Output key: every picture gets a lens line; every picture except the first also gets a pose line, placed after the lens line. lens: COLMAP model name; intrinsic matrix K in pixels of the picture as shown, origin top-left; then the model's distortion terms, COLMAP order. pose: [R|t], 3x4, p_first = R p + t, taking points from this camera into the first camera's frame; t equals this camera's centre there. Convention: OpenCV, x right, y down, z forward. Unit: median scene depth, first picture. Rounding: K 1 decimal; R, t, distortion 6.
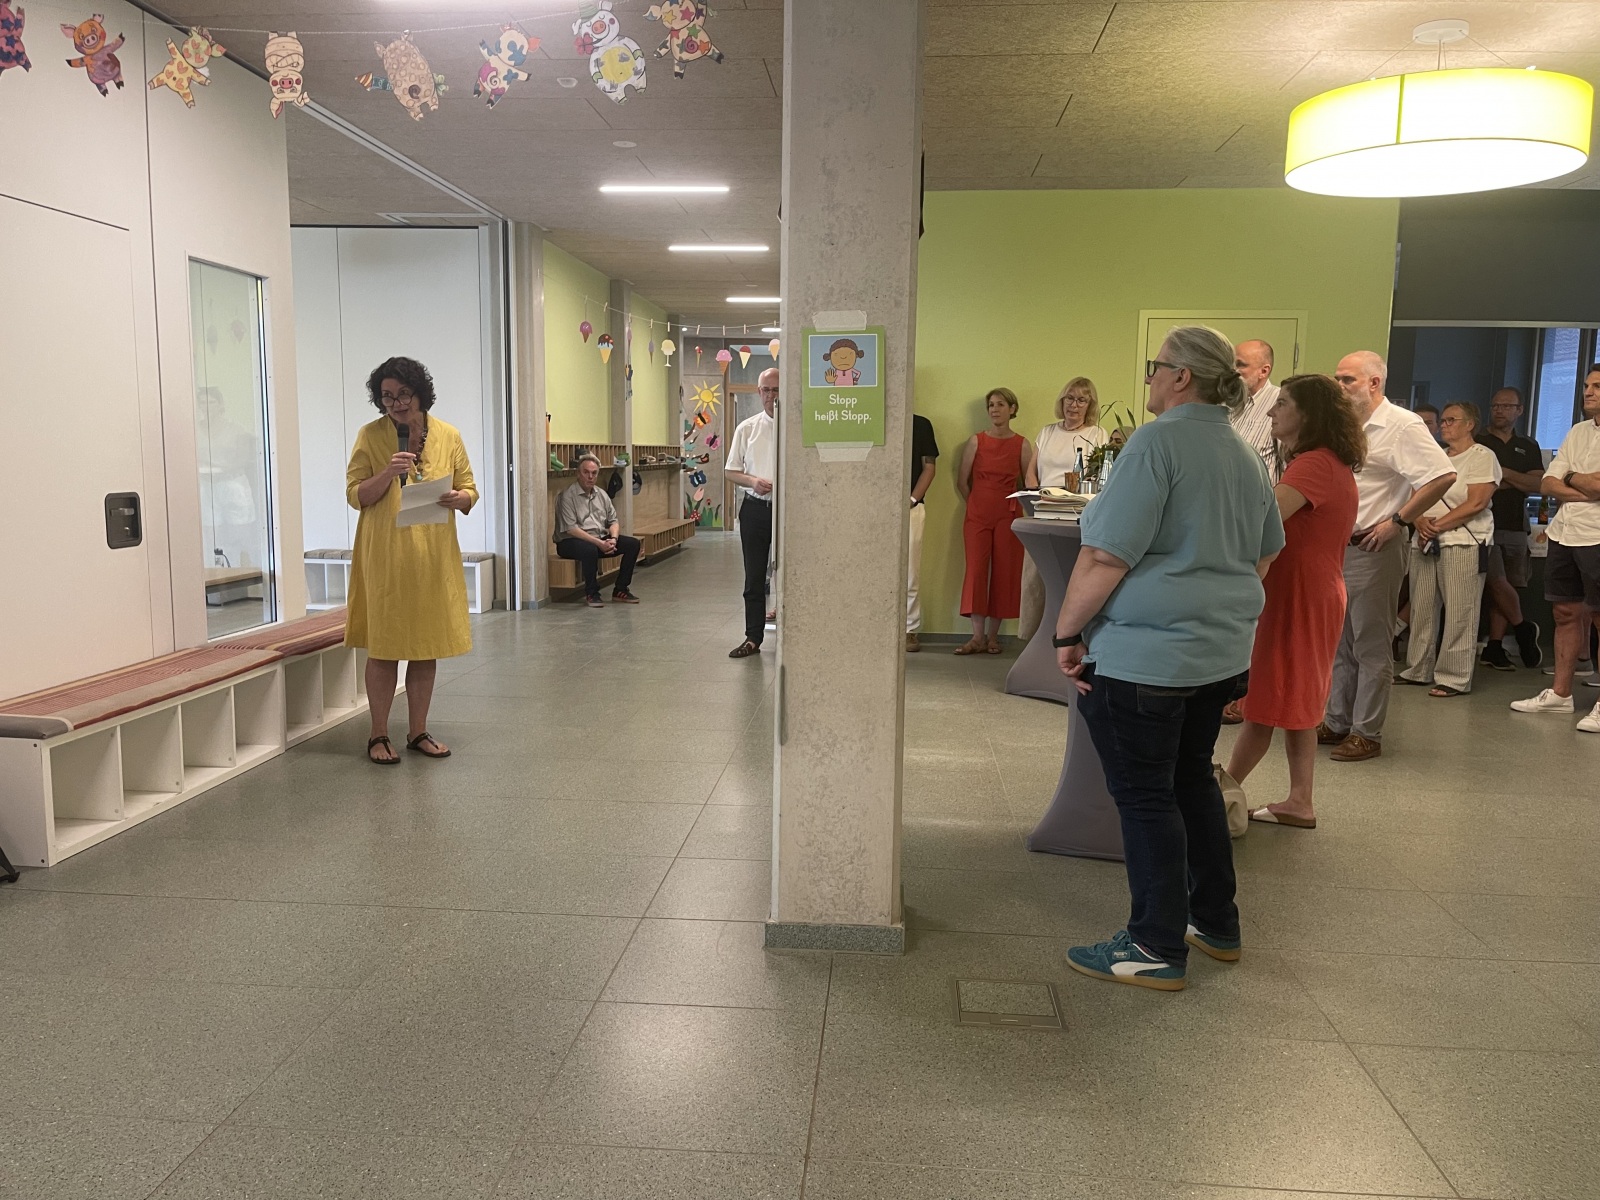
lens RADIAL K [[1212.3, 0, 800.0], [0, 1212.3, 600.0], [0, 0, 1]] dist [0.073531, -0.096602]
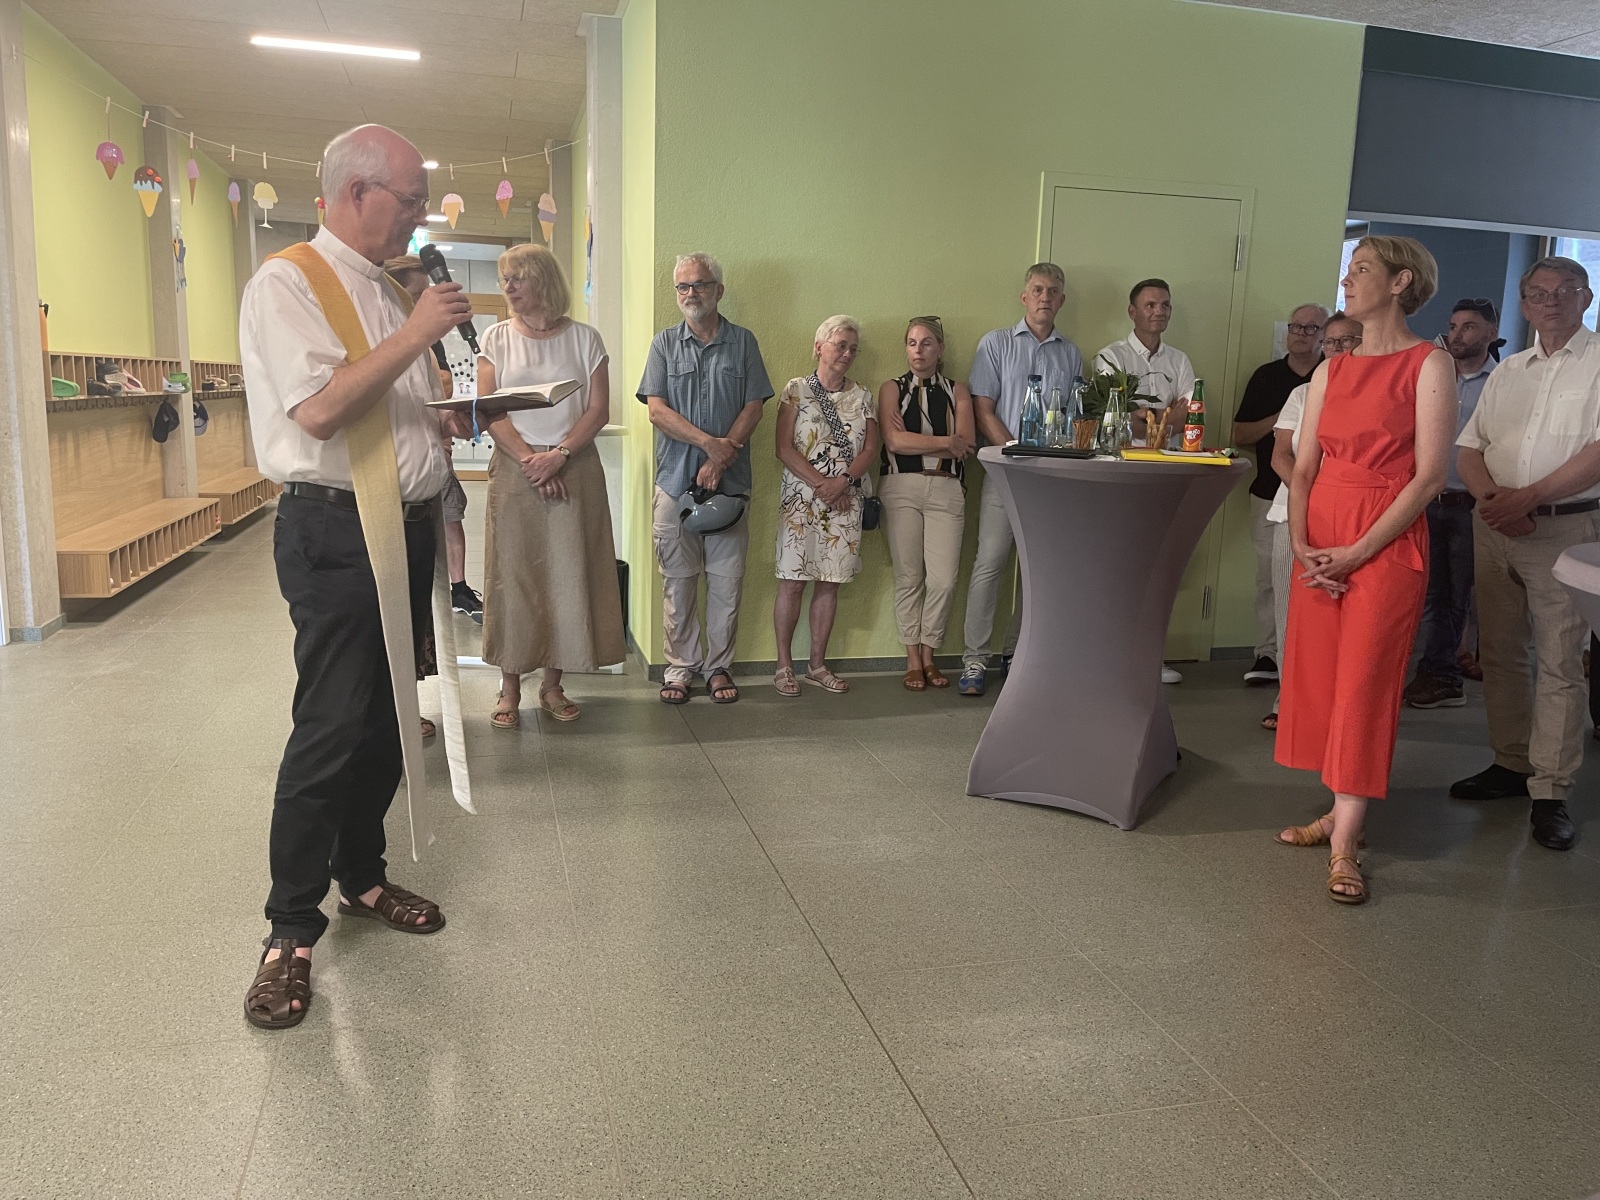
lens RADIAL K [[1208.3, 0, 800.0], [0, 1208.3, 600.0], [0, 0, 1]] dist [0.065842, -0.096163]
pose [[0.942466, -0.043707, 0.331432, -0.132595], [0.025106, 0.997871, 0.060201, -0.074667], [-0.333358, -0.048416, 0.941556, 0.656030]]
